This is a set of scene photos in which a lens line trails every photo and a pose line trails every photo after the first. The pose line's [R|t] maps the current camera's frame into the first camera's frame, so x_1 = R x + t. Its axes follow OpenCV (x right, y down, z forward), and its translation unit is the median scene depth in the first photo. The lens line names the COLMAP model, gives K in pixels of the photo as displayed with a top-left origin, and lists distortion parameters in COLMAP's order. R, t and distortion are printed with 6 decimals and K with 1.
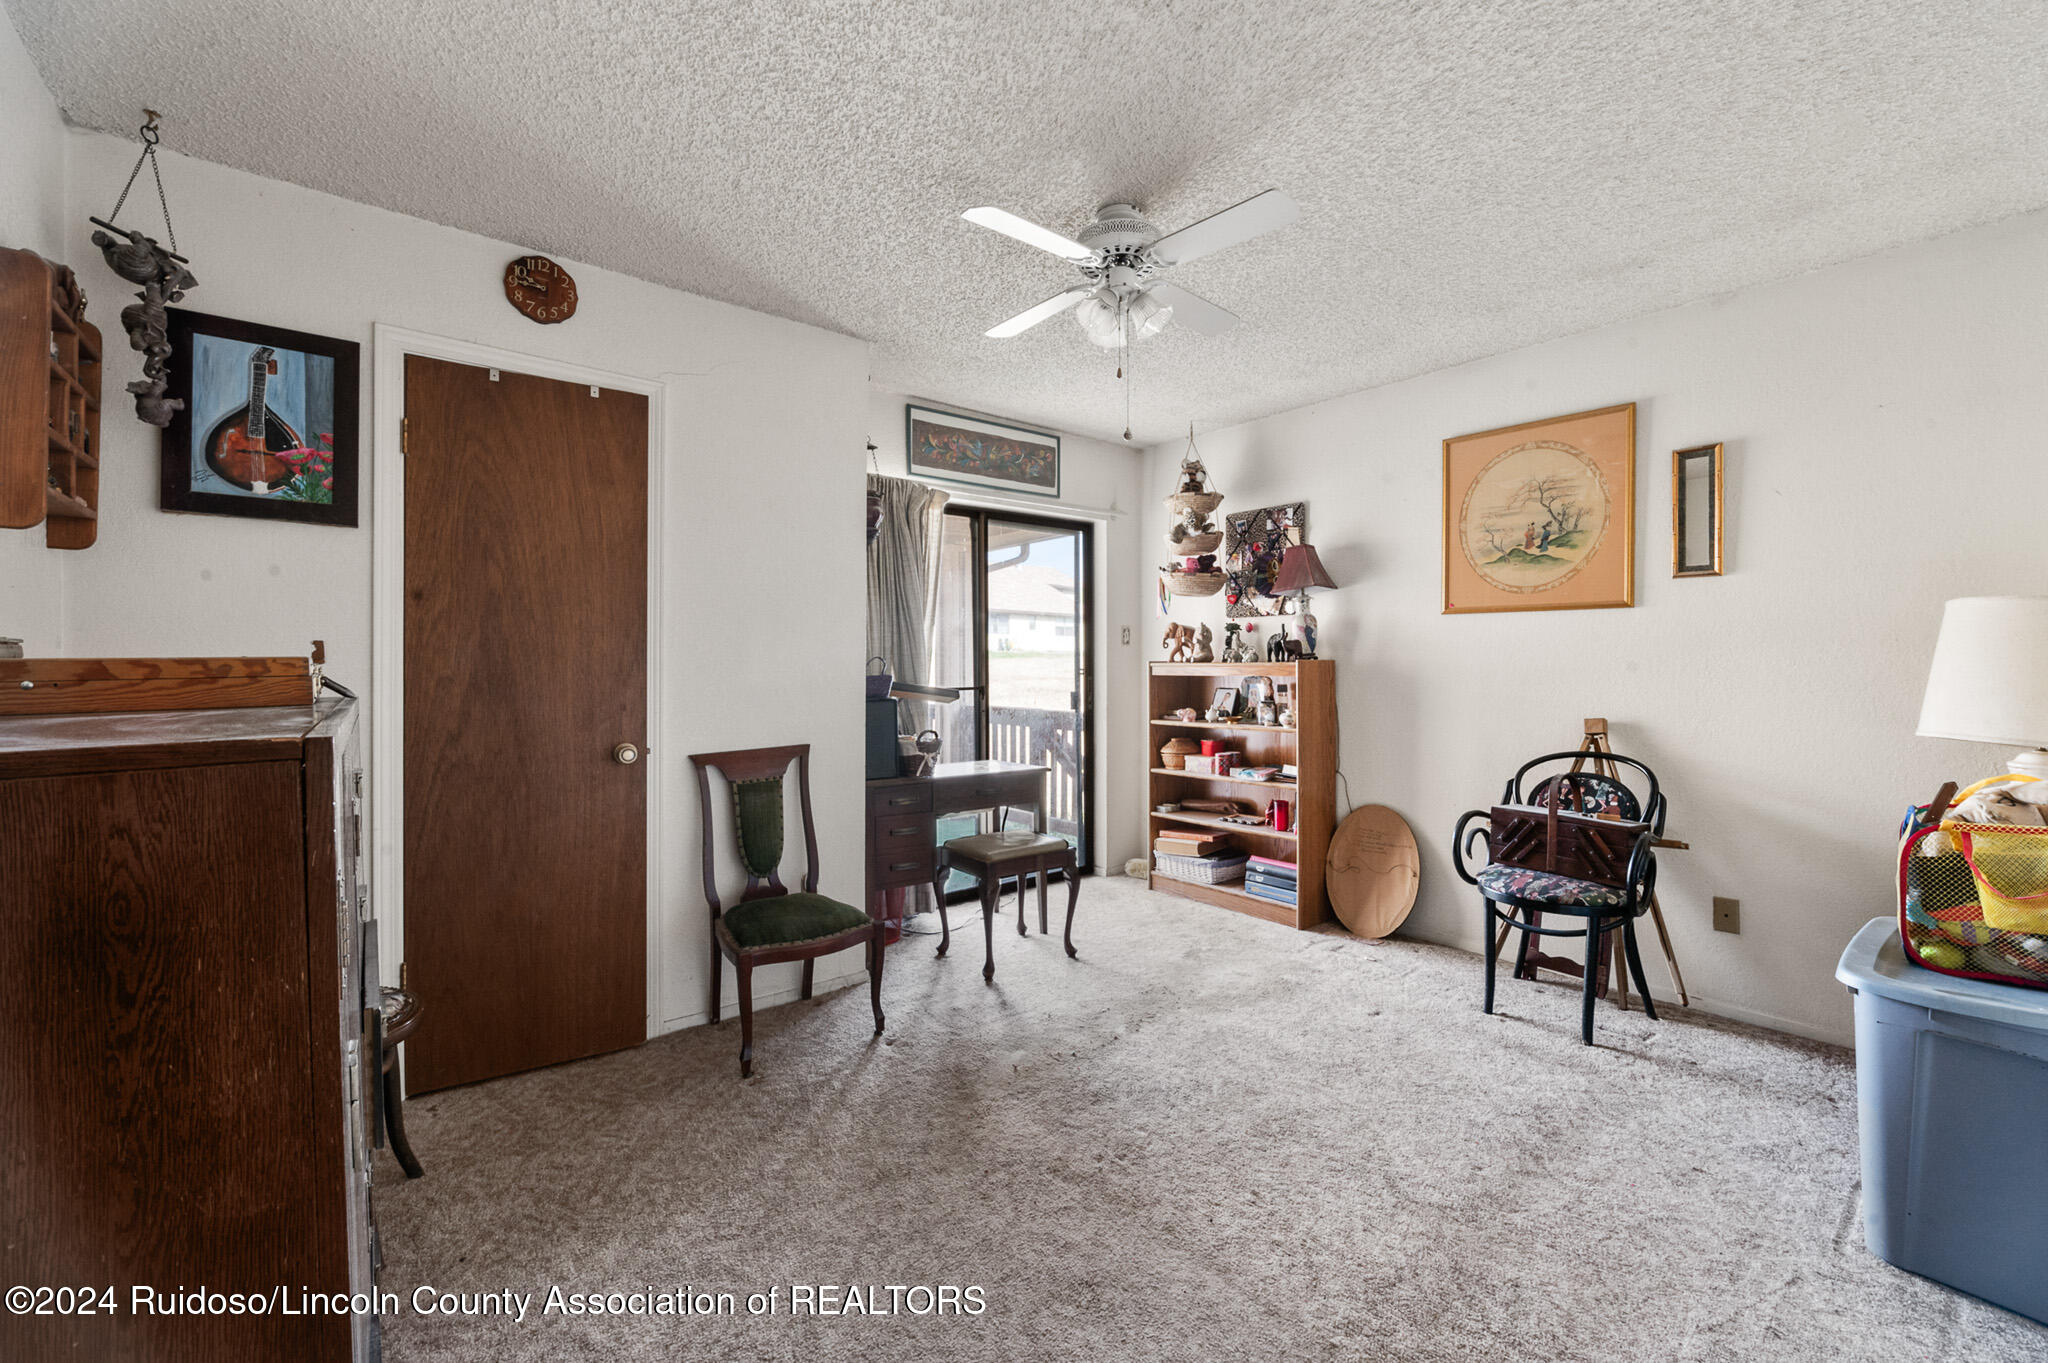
lens RADIAL K [[820.3, 0, 1012.6], [0, 820.3, 674.7], [0, 0, 1]] dist [-0.006790, 0.000058]
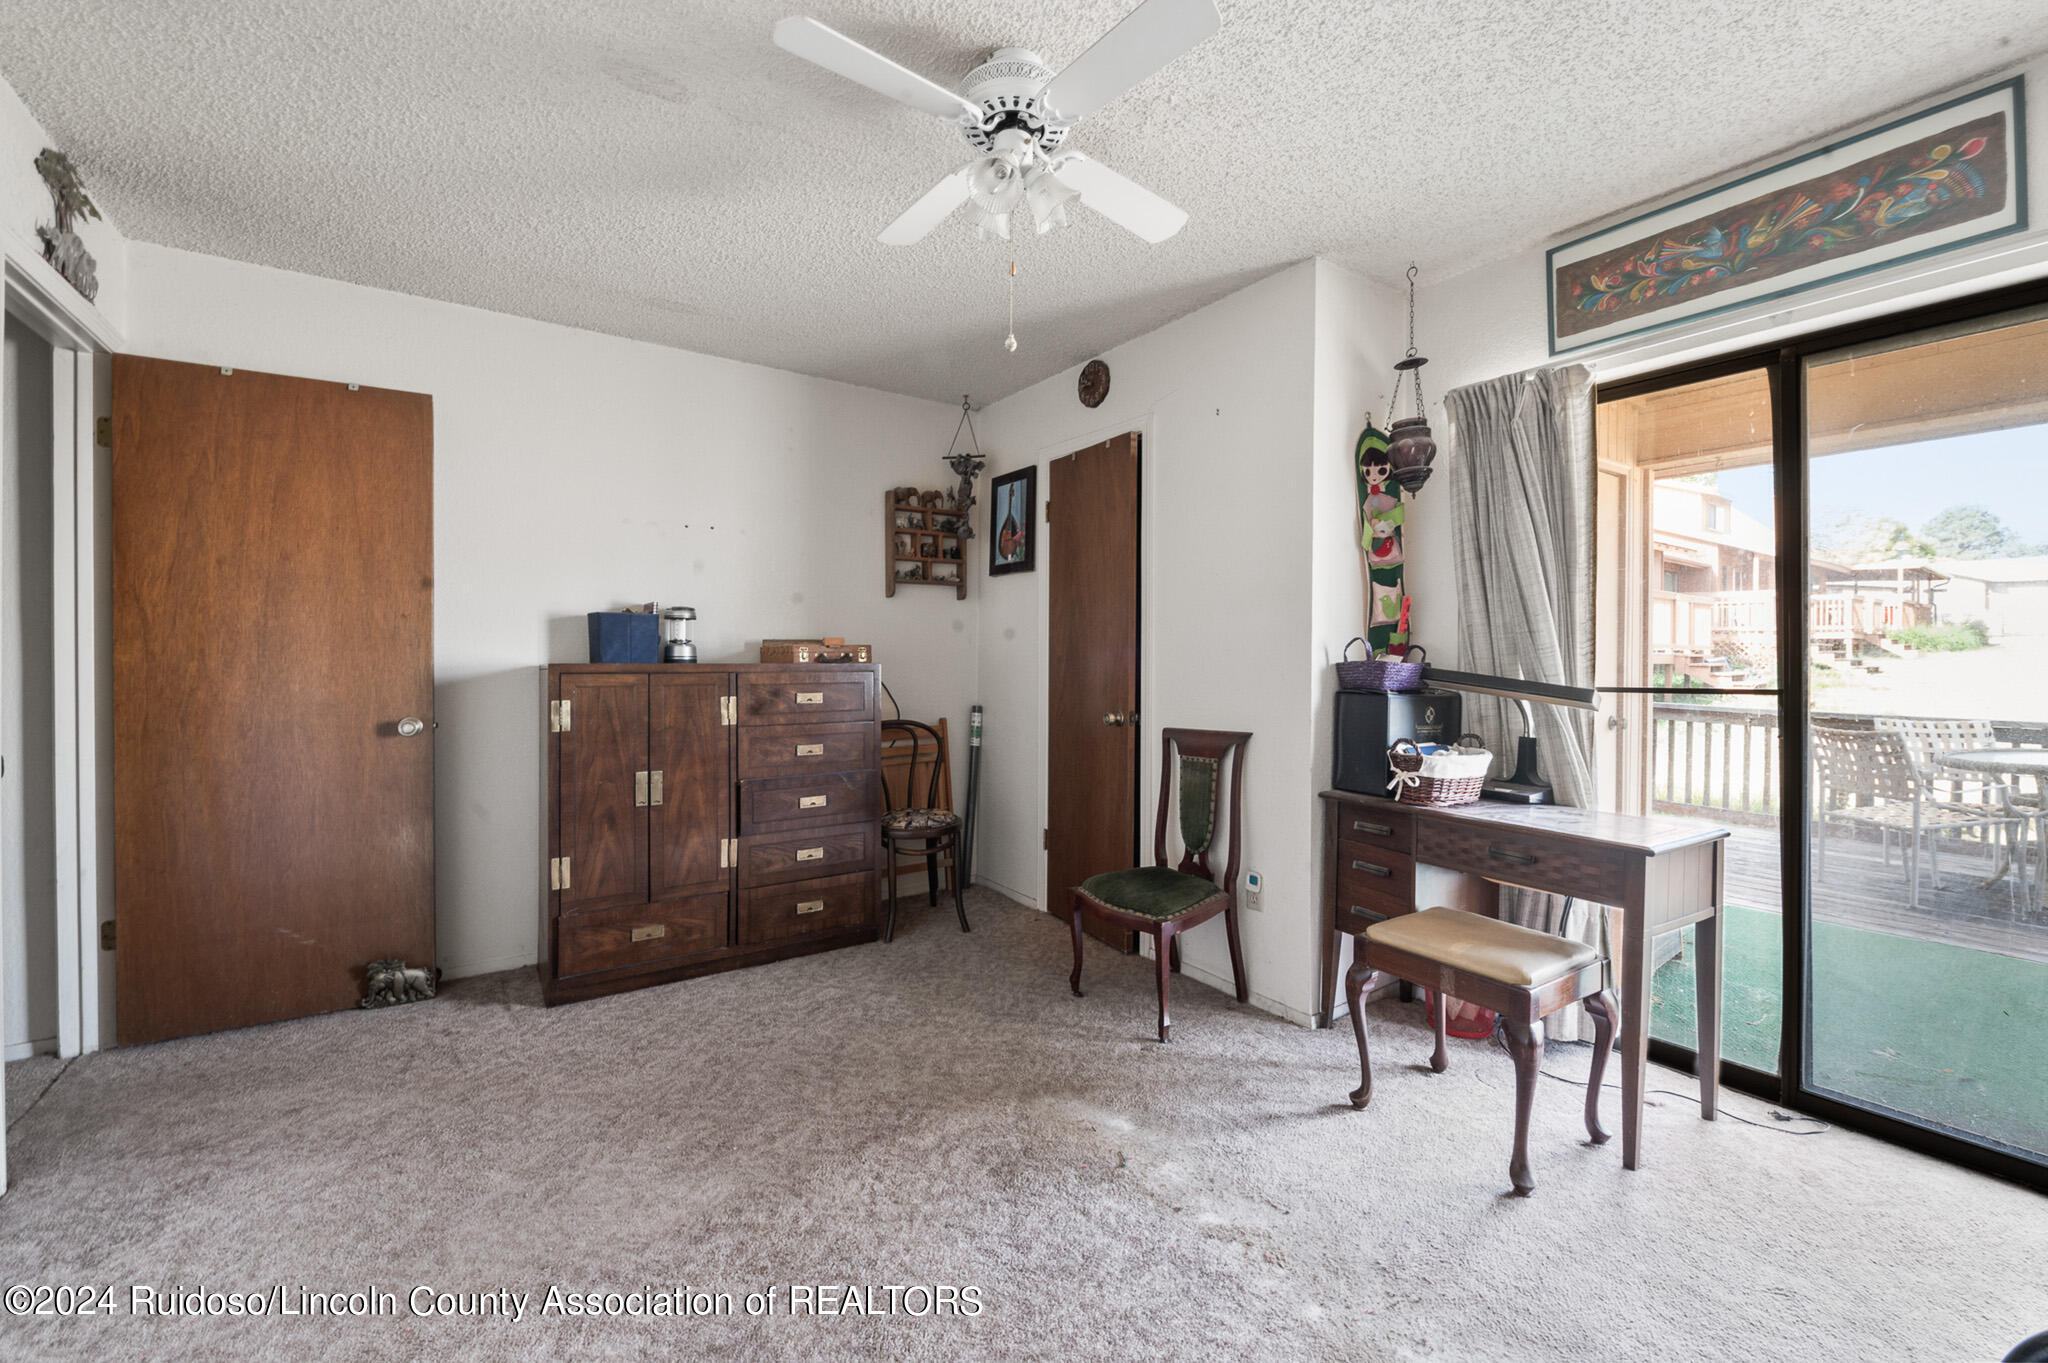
lens RADIAL K [[820.3, 0, 1057.5], [0, 820.3, 659.6], [0, 0, 1]] dist [-0.006790, 0.000058]
pose [[-0.029791, 0.007252, -0.999530, 0.693036], [-0.012326, 0.999895, 0.007622, -0.003669], [0.999480, 0.012547, -0.029698, 0.808240]]
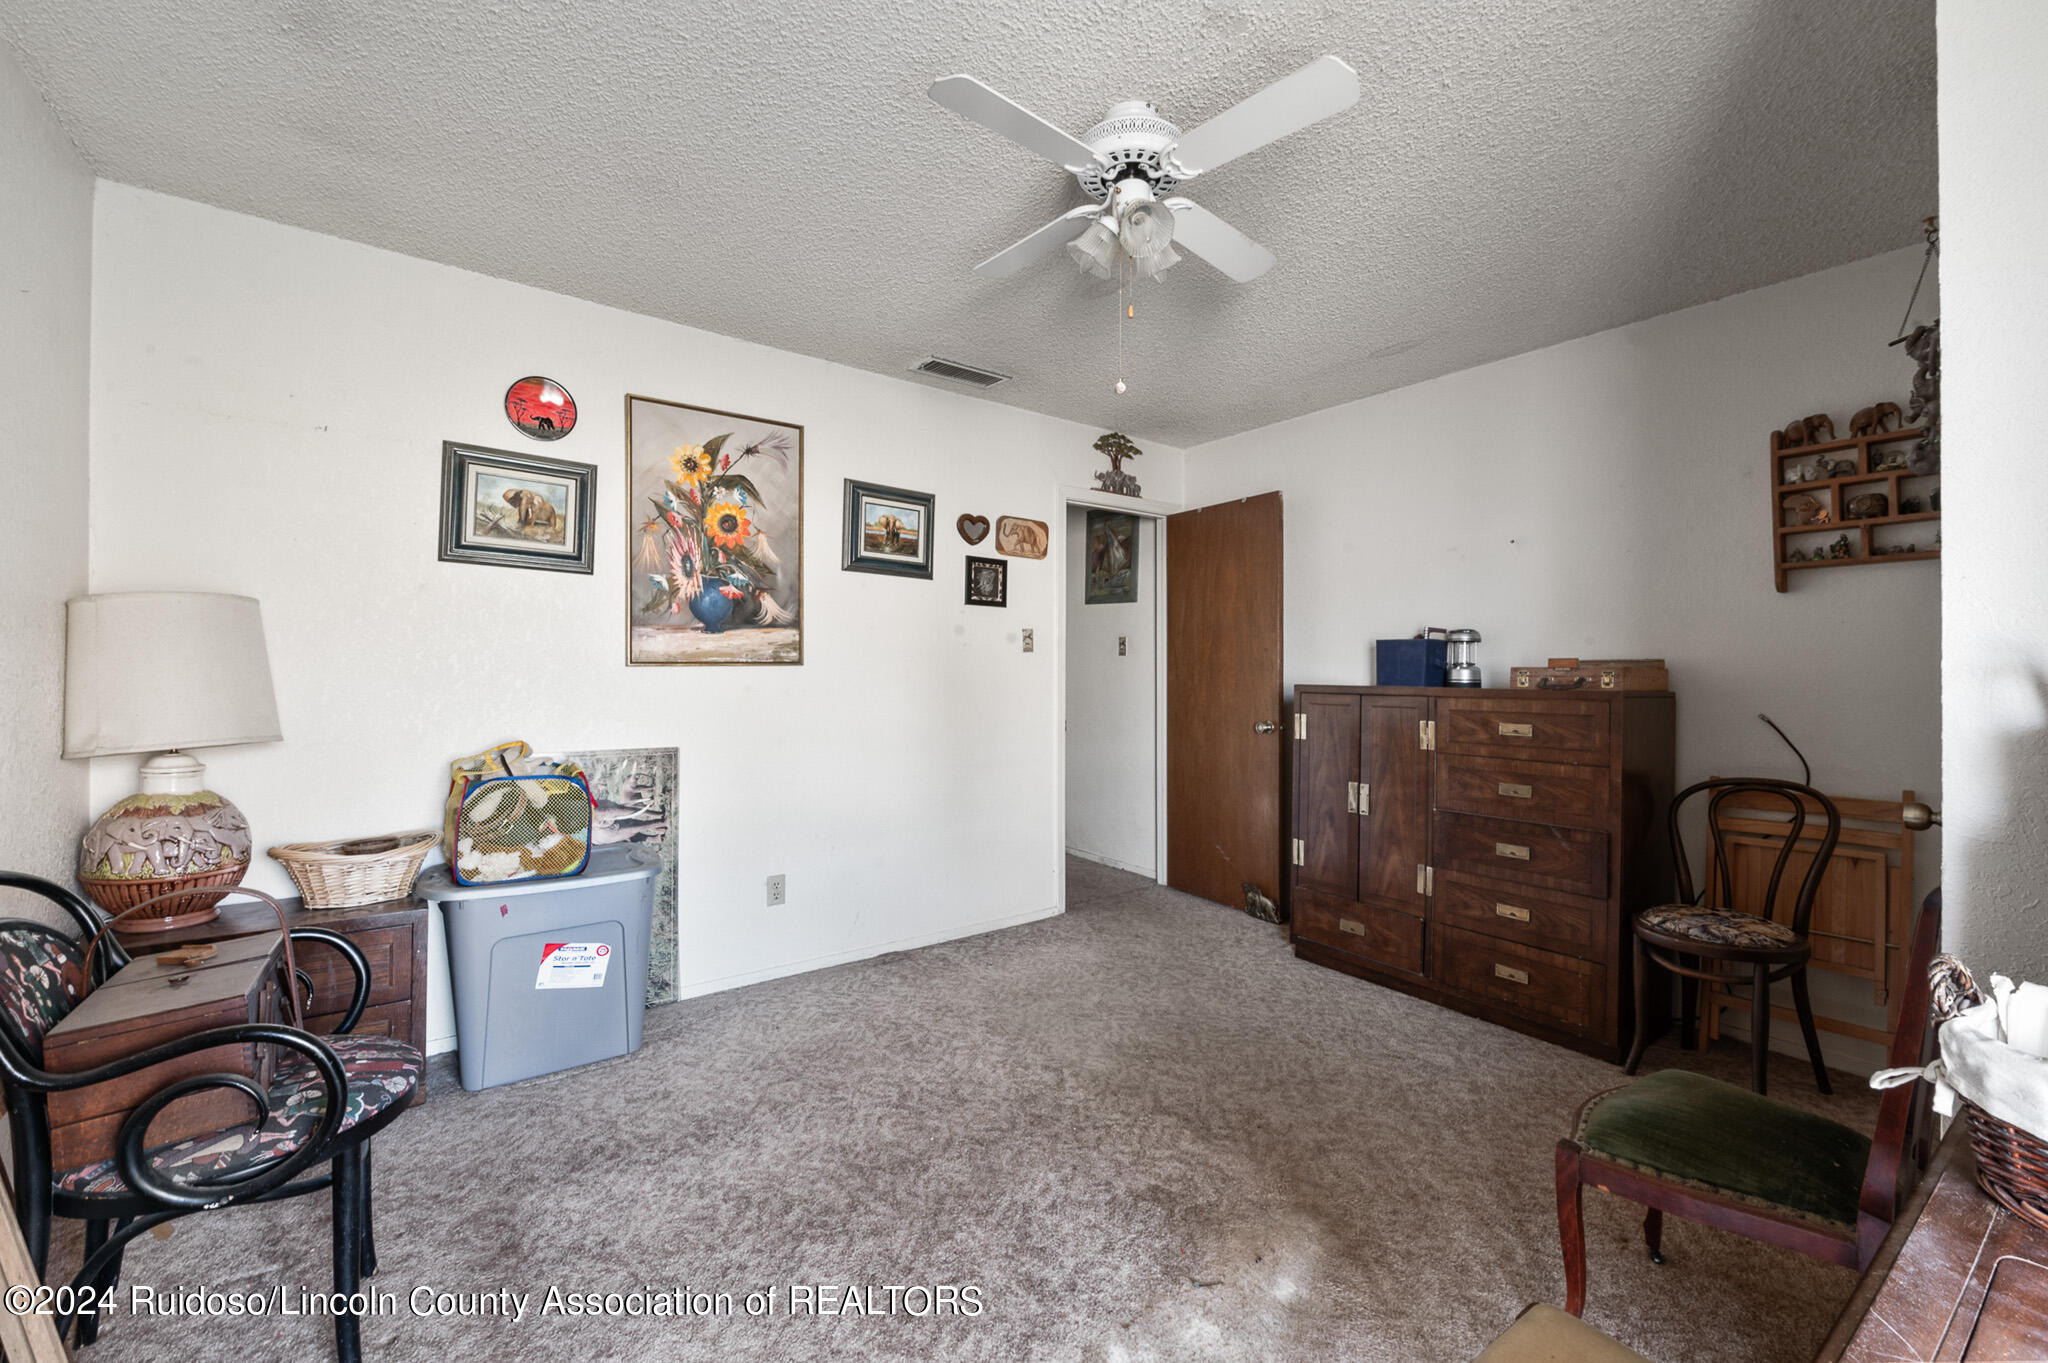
lens RADIAL K [[820.3, 0, 1025.6], [0, 820.3, 673.3], [0, 0, 1]] dist [-0.006790, 0.000058]
pose [[-0.999916, -0.004358, 0.012225, 0.170807], [-0.004228, 0.999934, 0.010646, -0.011489], [-0.012271, 0.010593, -0.999869, 1.370804]]
